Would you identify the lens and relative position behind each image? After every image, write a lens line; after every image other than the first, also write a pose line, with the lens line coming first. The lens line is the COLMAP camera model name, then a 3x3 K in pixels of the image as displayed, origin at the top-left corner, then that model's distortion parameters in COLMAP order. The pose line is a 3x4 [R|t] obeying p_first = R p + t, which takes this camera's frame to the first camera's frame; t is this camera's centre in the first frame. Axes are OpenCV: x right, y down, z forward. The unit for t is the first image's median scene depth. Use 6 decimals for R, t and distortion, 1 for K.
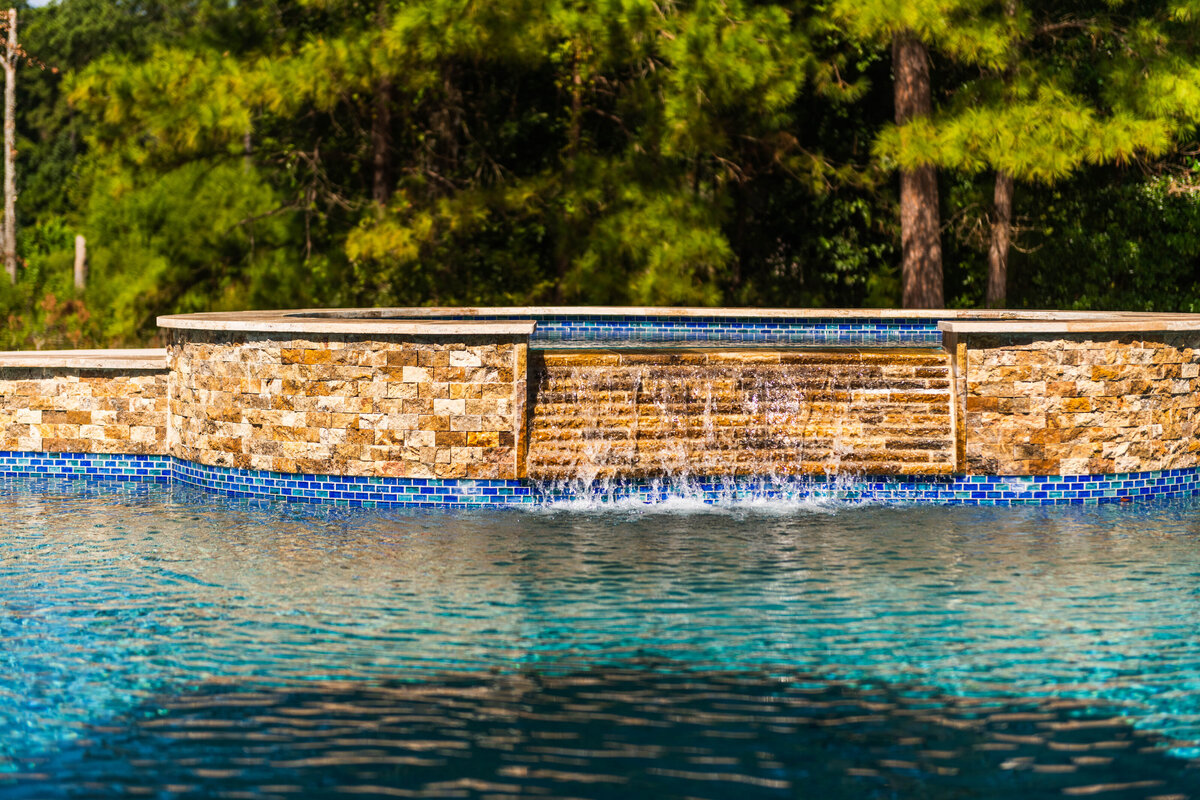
lens RADIAL K [[2276.2, 0, 600.0], [0, 2276.2, 400.0], [0, 0, 1]] dist [-0.001502, -0.100014]
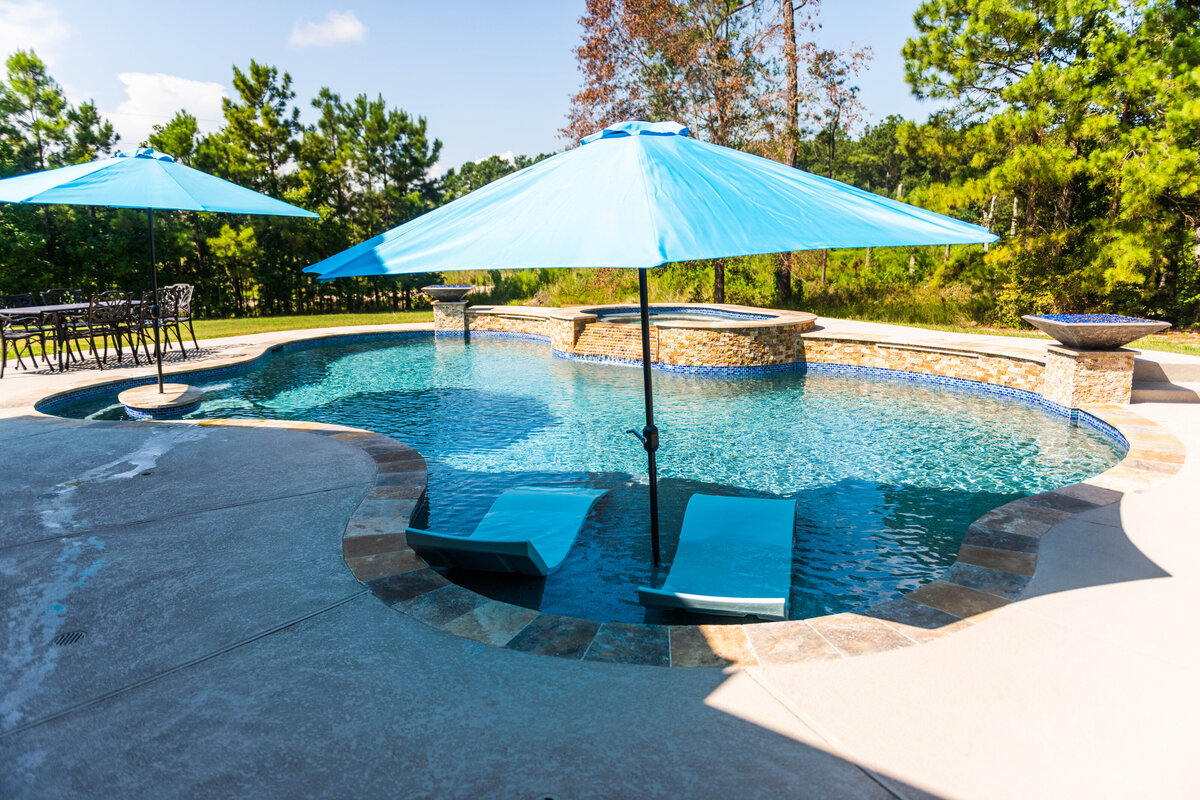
lens RADIAL K [[825.2, 0, 600.0], [0, 825.2, 400.0], [0, 0, 1]] dist [0.012481, -0.000198]
pose [[0.675978, 0.127777, -0.725759, 1.091532], [-0.031140, 0.988926, 0.145106, -0.101220], [0.736263, -0.075488, 0.672472, -0.004844]]
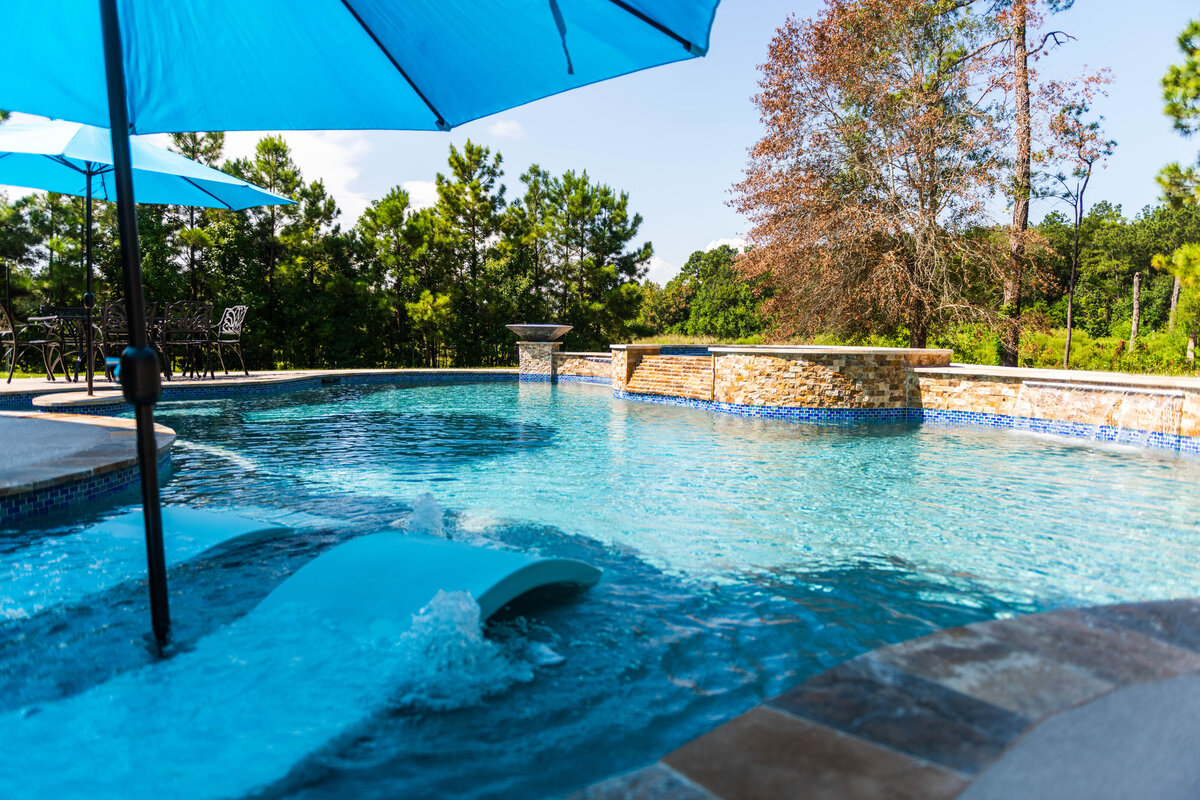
lens RADIAL K [[825.2, 0, 600.0], [0, 825.2, 400.0], [0, 0, 1]] dist [0.012481, -0.000198]
pose [[0.446443, 0.073427, -0.891795, 1.010175], [-0.061718, 0.996781, 0.051174, -0.012389], [0.892681, 0.032194, 0.449537, 0.401404]]
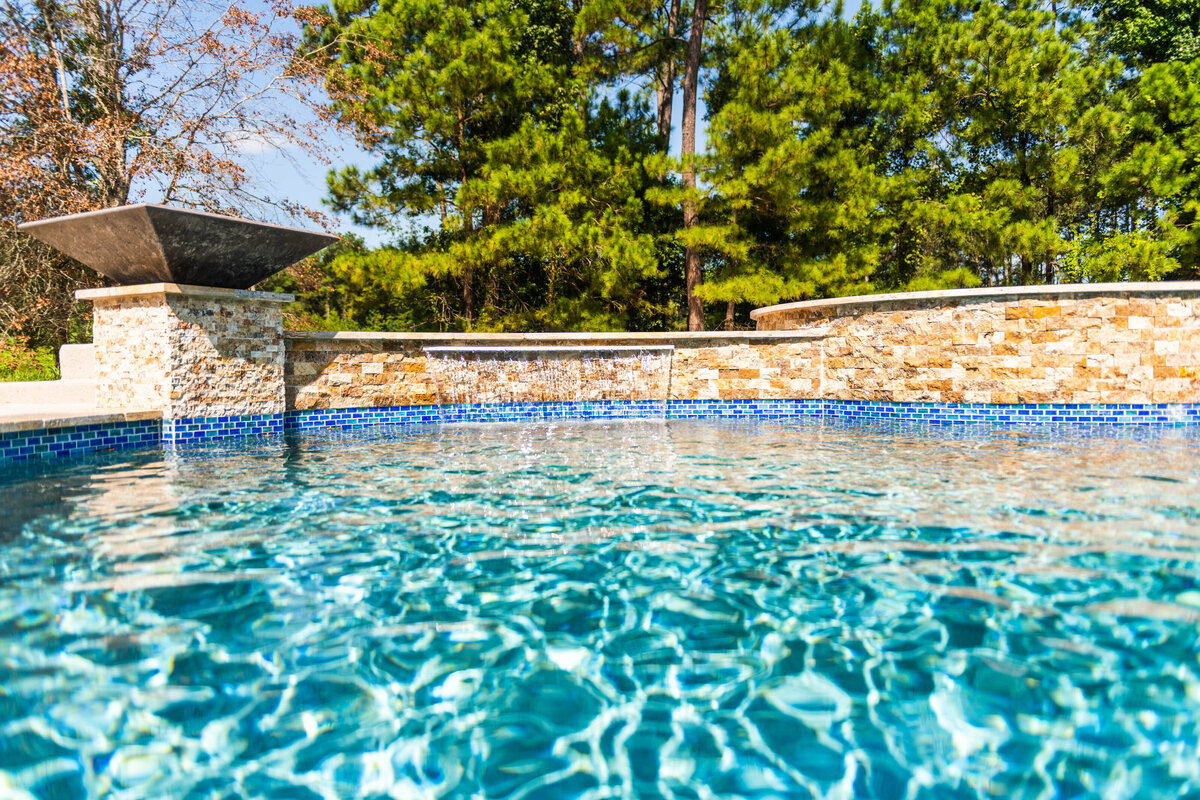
lens RADIAL K [[825.2, 0, 600.0], [0, 825.2, 400.0], [0, 0, 1]] dist [0.012481, -0.000198]
pose [[0.983634, -0.018452, 0.179231, -0.452276], [0.020919, 0.999710, -0.011887, 0.030701], [-0.178959, 0.015442, 0.983735, 0.577291]]
